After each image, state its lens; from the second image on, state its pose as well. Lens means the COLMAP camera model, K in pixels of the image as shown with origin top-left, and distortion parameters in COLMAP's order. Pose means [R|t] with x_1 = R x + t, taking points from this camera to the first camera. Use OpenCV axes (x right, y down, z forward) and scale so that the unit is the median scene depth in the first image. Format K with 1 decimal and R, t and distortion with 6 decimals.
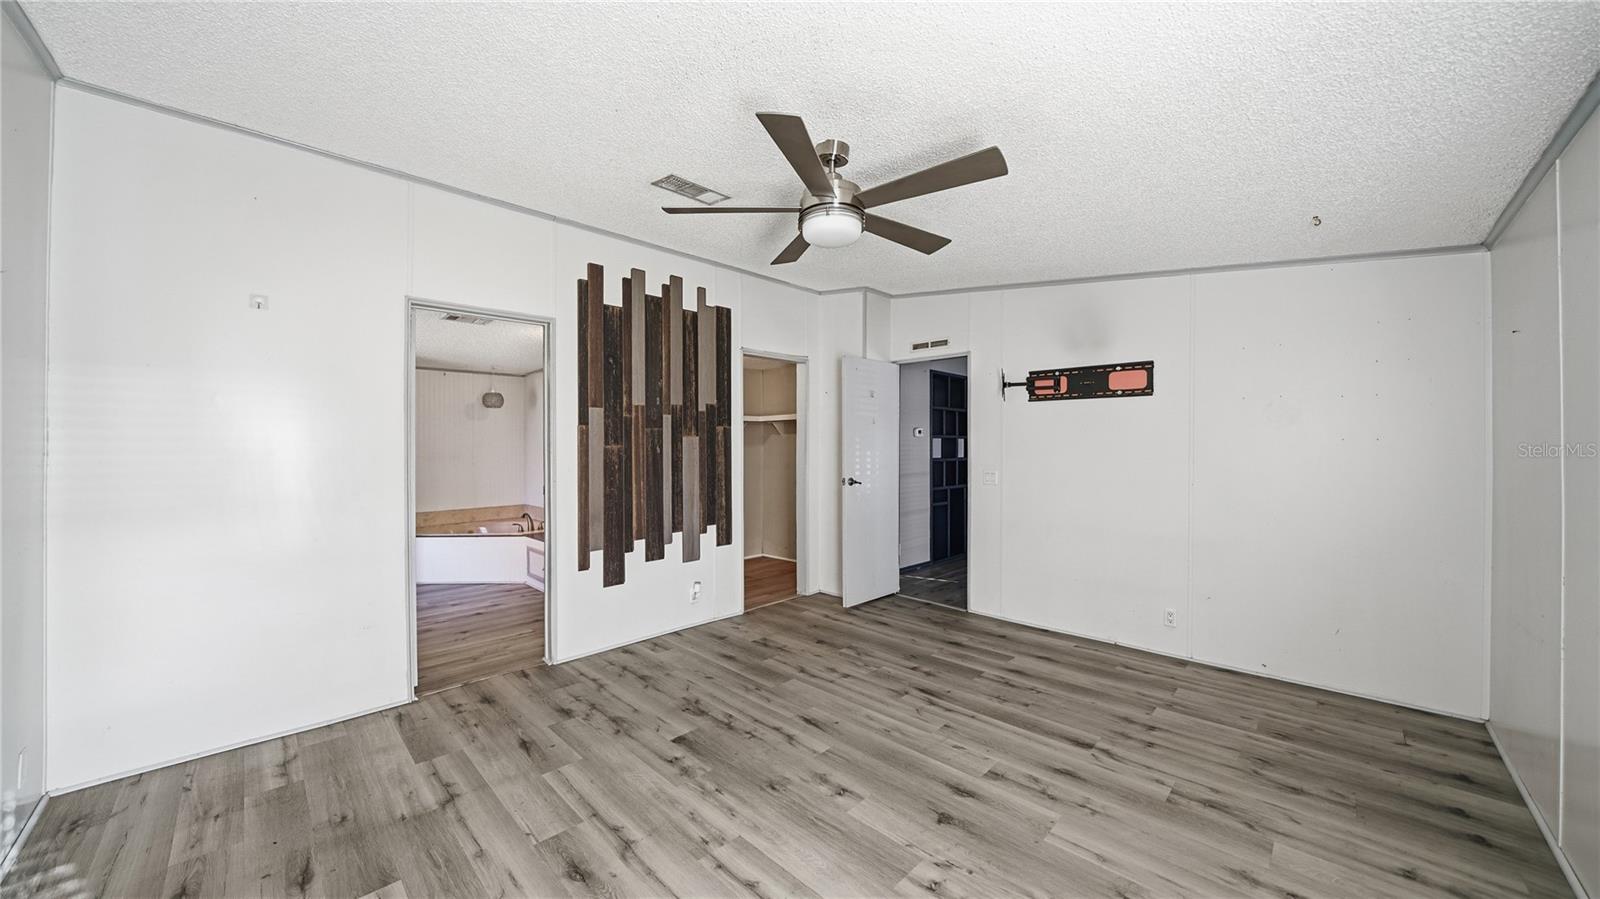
lens RADIAL K [[557.8, 0, 800.2], [0, 557.8, 446.2], [0, 0, 1]] dist [-0.023966, 0.002078]
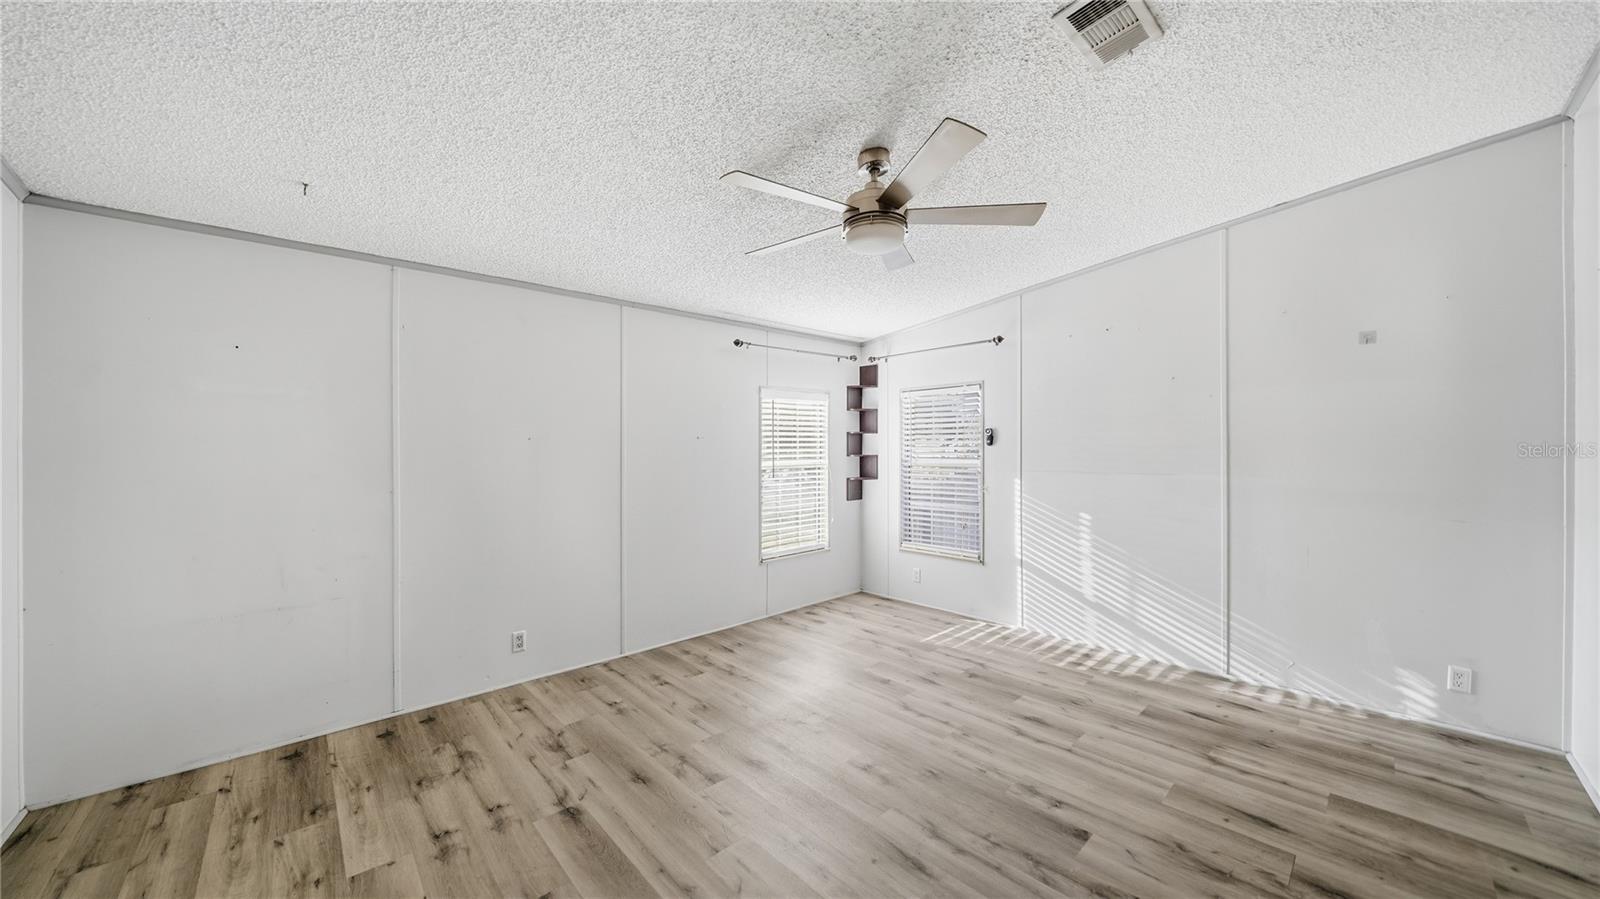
lens RADIAL K [[557.8, 0, 799.5], [0, 557.8, 452.7], [0, 0, 1]] dist [-0.023966, 0.002078]
pose [[-0.999004, 0.004031, 0.044433, 0.148500], [0.003940, 0.999990, -0.002132, 0.007787], [-0.044442, -0.001955, -0.999010, 1.981519]]
